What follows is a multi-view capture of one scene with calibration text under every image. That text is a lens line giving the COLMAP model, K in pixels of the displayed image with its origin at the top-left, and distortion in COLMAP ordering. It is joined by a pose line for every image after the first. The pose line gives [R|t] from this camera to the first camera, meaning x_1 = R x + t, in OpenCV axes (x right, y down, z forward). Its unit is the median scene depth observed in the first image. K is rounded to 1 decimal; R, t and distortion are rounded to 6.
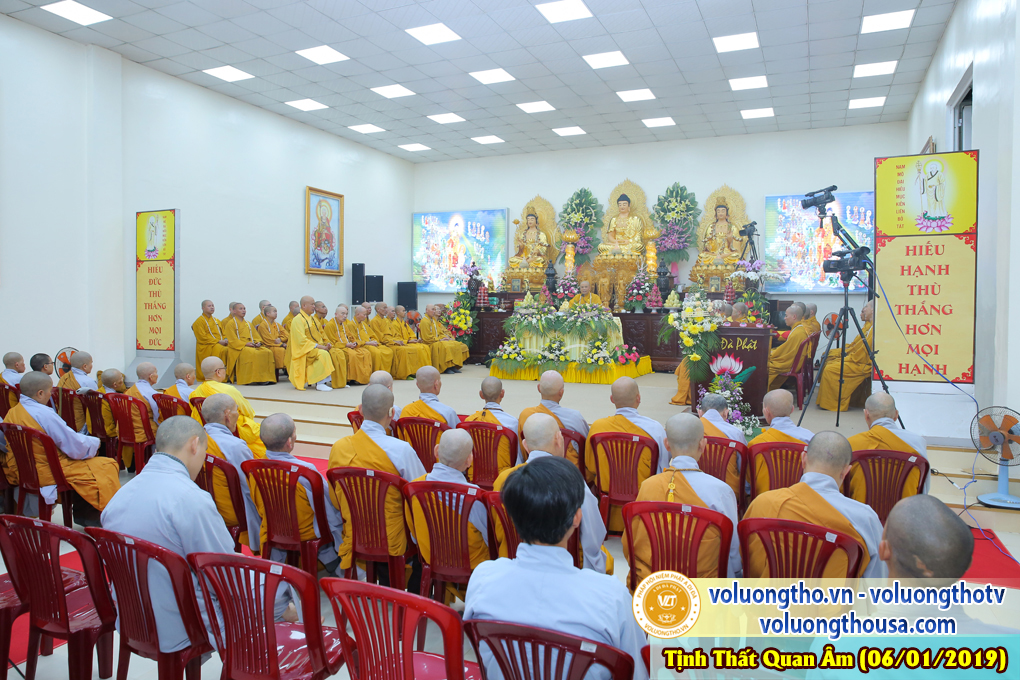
lens RADIAL K [[704.4, 0, 522.5], [0, 704.4, 349.1], [0, 0, 1]] dist [-0.099144, 0.065833]
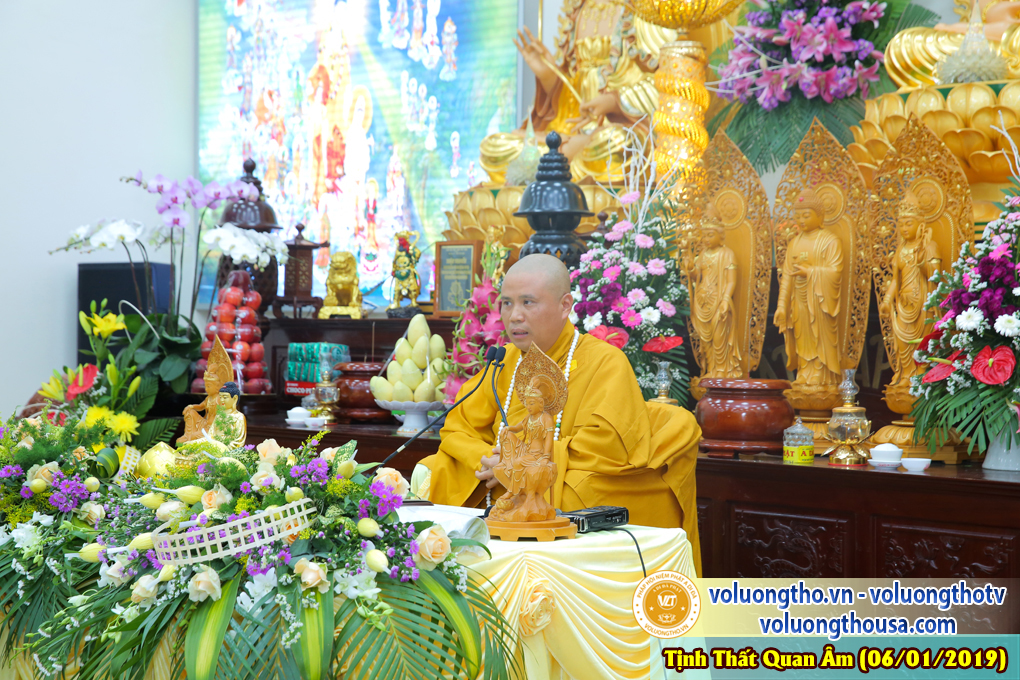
lens RADIAL K [[1912.3, 0, 505.3], [0, 1912.3, 349.5], [0, 0, 1]] dist [0.237512, 0.000000]
pose [[0.938683, 0.006143, -0.344727, 0.195337], [-0.020911, 0.999015, -0.039137, -0.055064], [0.344147, 0.043946, 0.937887, 0.556127]]
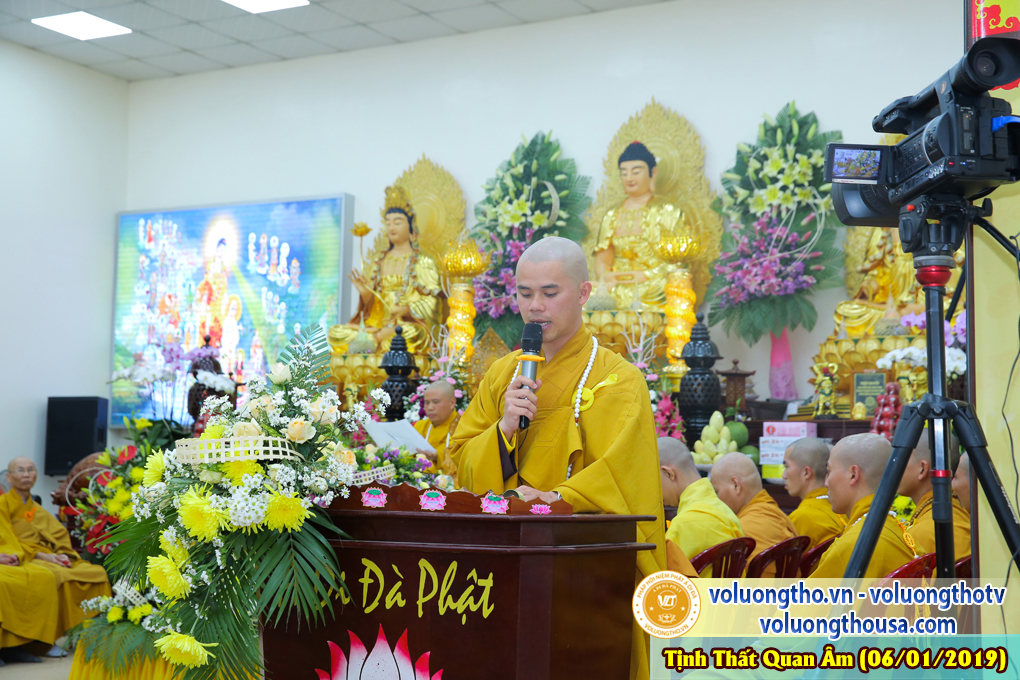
lens RADIAL K [[1606.6, 0, 505.7], [0, 1606.6, 338.9], [0, 0, 1]] dist [0.177209, 0.000000]
pose [[0.992545, 0.000788, -0.121873, 0.189448], [-0.019110, 0.988616, -0.149239, -0.004756], [0.120368, 0.150456, 0.981262, 0.236878]]
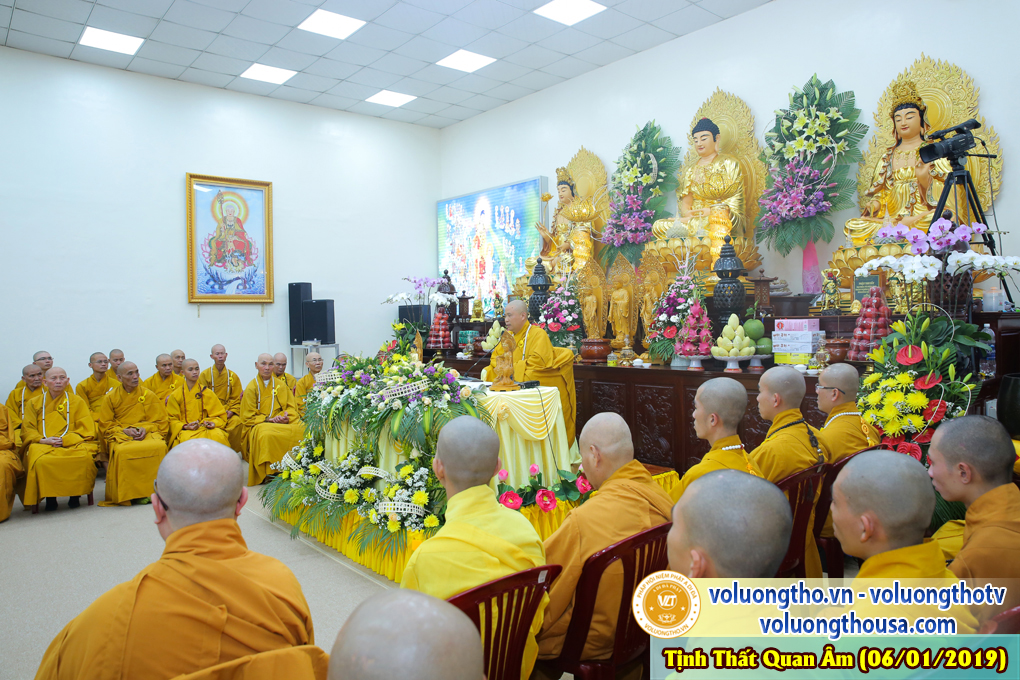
lens RADIAL K [[704.4, 0, 502.5], [0, 704.4, 348.7], [0, 0, 1]] dist [-0.099144, 0.065833]
pose [[0.896062, -0.008511, -0.443847, 0.249020], [0.002810, 0.999905, -0.013500, -0.053603], [0.443920, 0.010849, 0.896001, 0.525890]]
